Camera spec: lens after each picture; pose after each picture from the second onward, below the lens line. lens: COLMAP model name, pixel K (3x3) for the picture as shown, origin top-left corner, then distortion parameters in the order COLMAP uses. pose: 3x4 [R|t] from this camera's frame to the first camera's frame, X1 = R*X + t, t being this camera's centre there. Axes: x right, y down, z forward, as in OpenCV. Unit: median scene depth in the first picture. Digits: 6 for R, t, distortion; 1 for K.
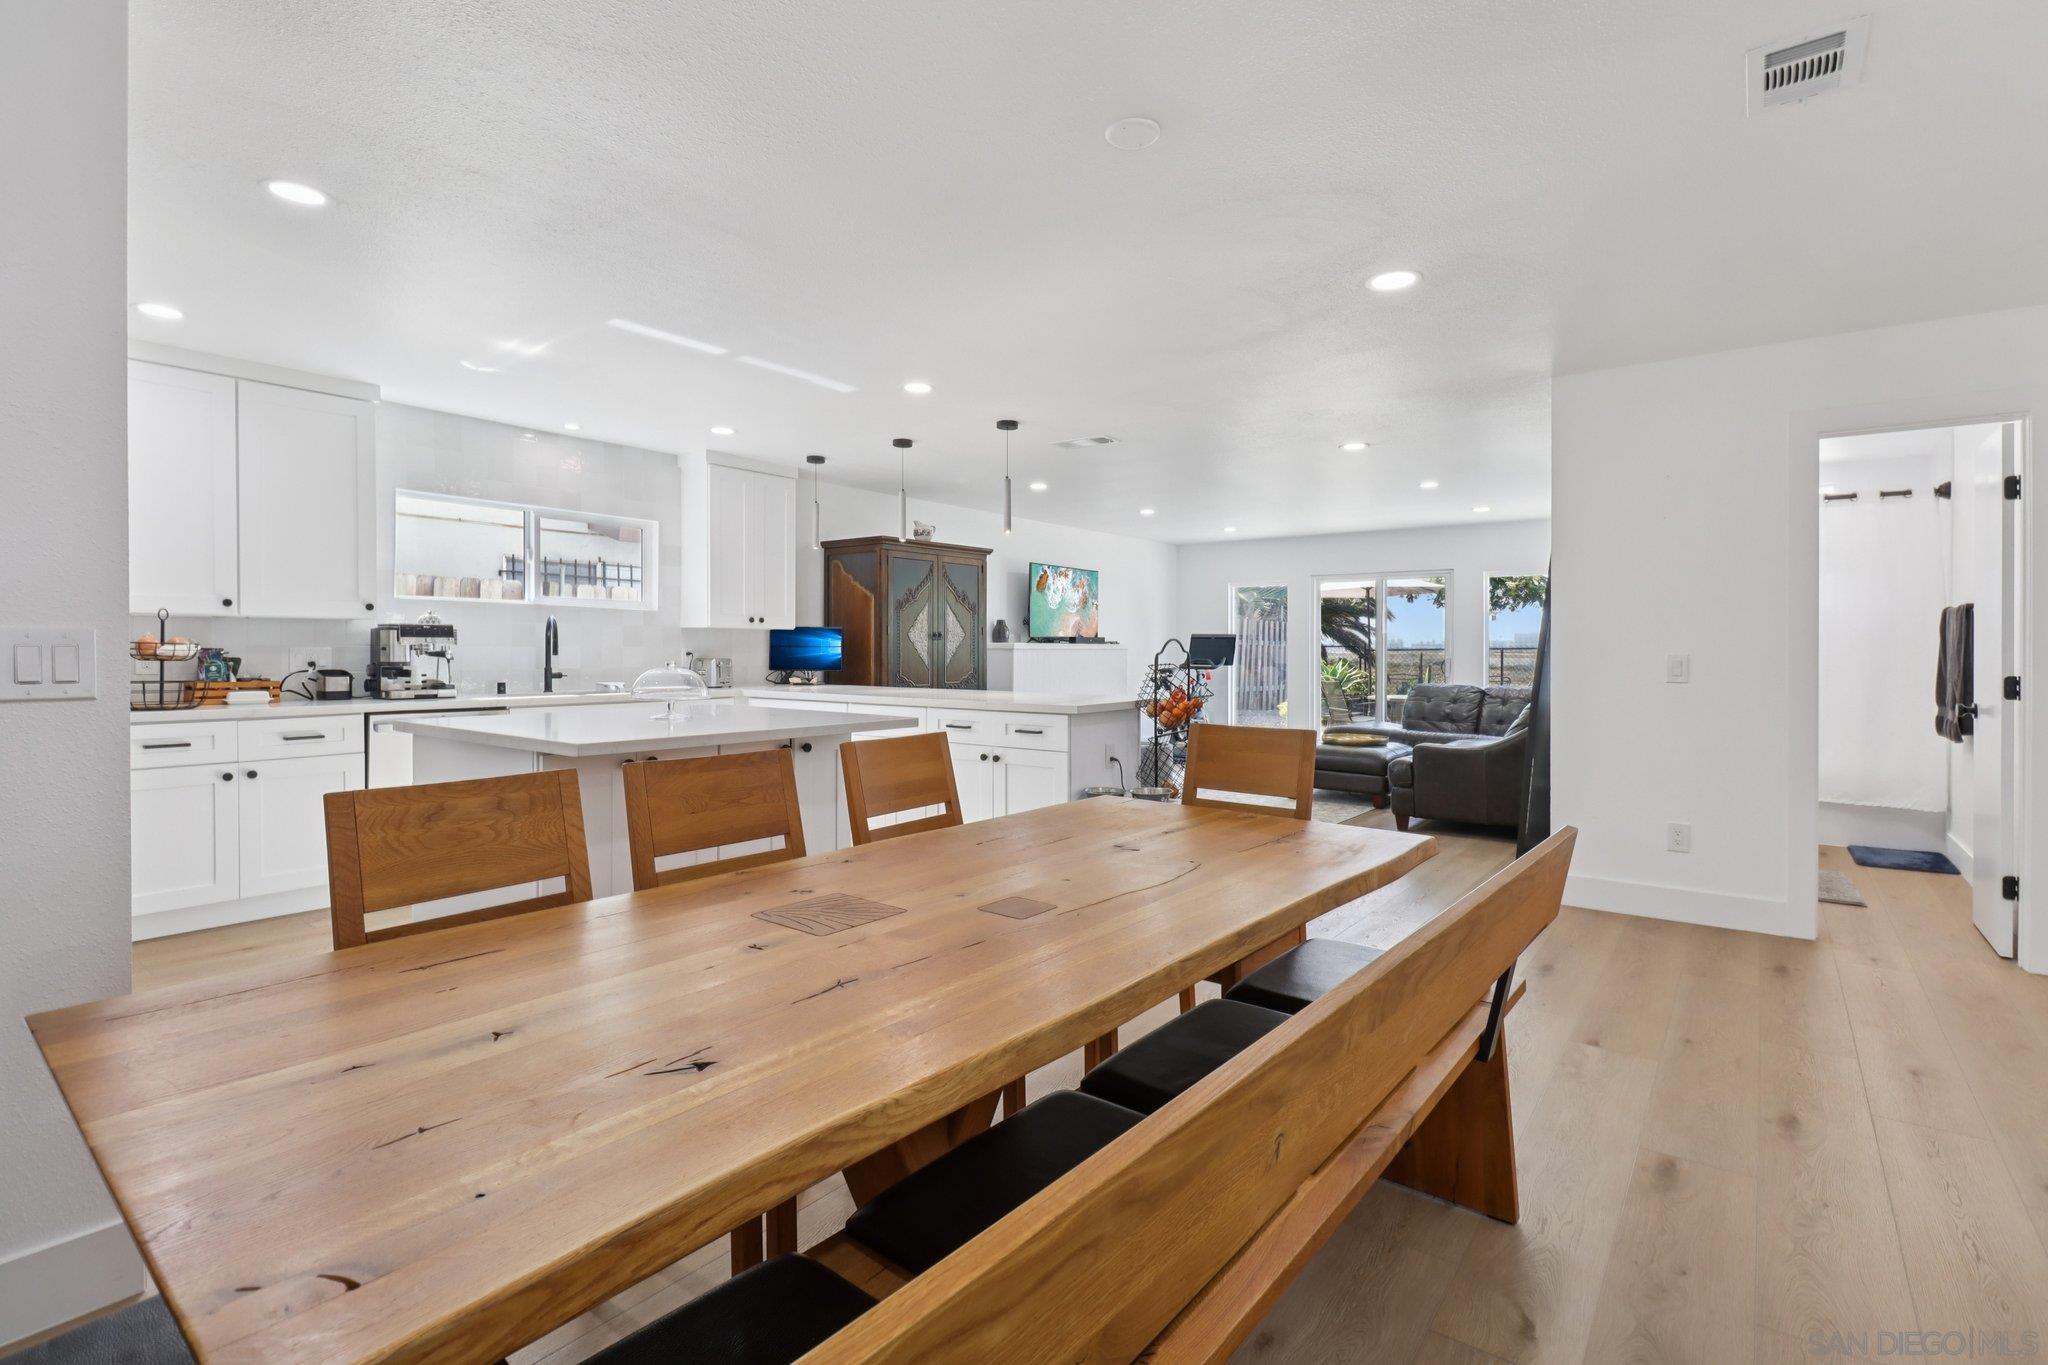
lens RADIAL K [[950.0, 0, 1028.4], [0, 950.0, 660.1], [0, 0, 1]] dist [0.007011, -0.010561]
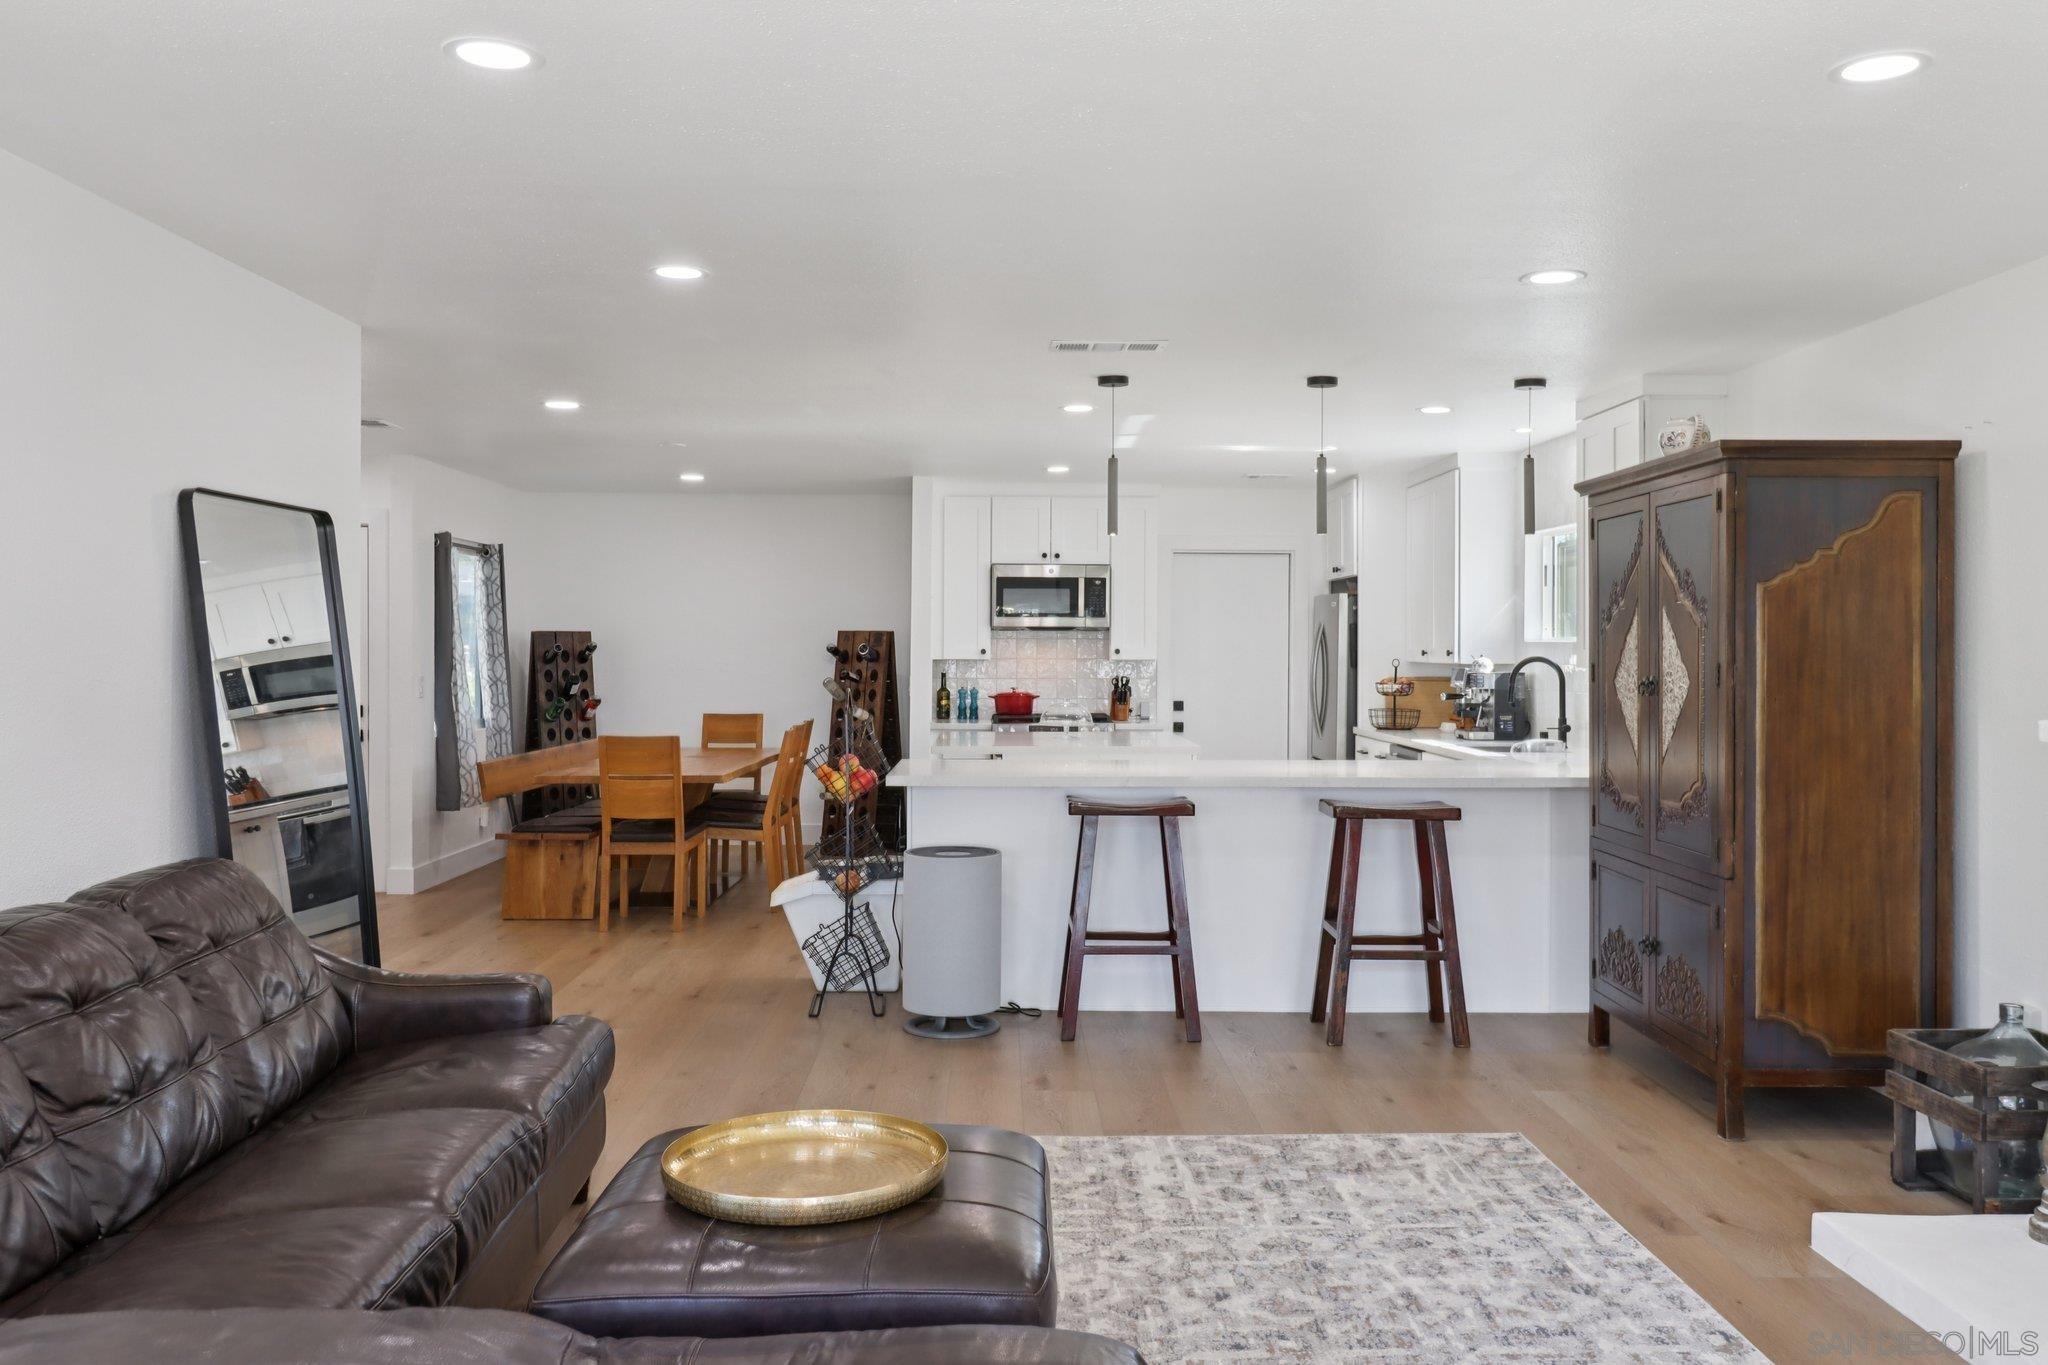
lens RADIAL K [[1621.5, 0, 1044.8], [0, 1621.5, 670.6], [0, 0, 1]] dist [0.021263, 0.007213]
pose [[-0.775415, 0.003047, -0.631444, 0.750661], [-0.013309, 0.999687, 0.021167, -0.058451], [0.631311, 0.024818, -0.775132, 1.849008]]
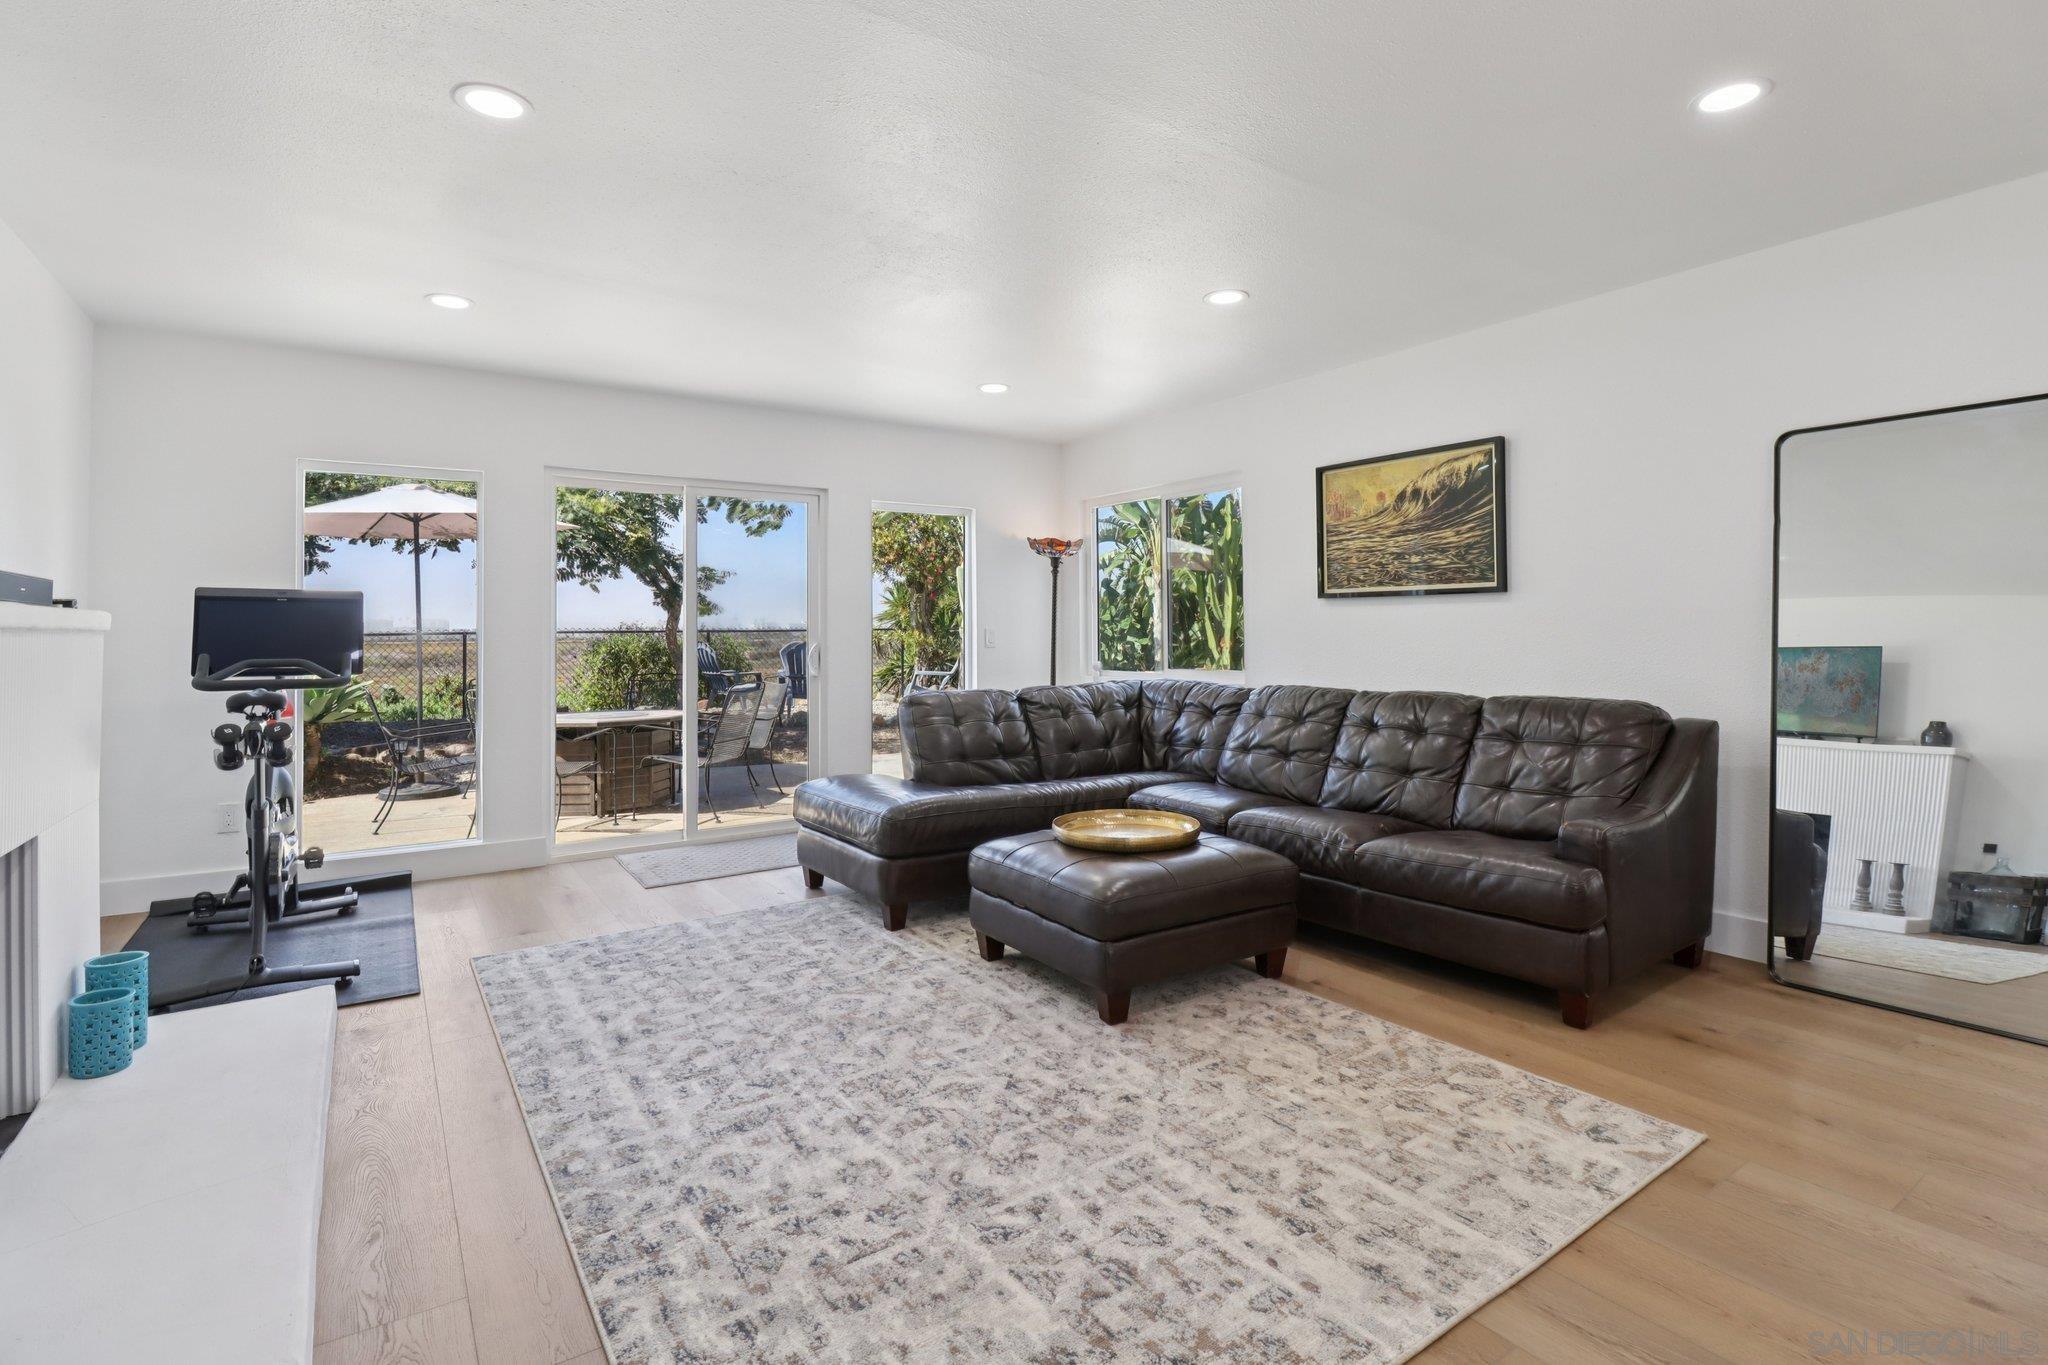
lens RADIAL K [[950.0, 0, 1041.3], [0, 950.0, 624.4], [0, 0, 1]] dist [0.007011, -0.010561]
pose [[0.298835, 0.002050, 0.954303, -0.122989], [0.021264, 0.999735, -0.008806, -0.009868], [-0.954068, 0.022924, 0.298712, 1.253549]]
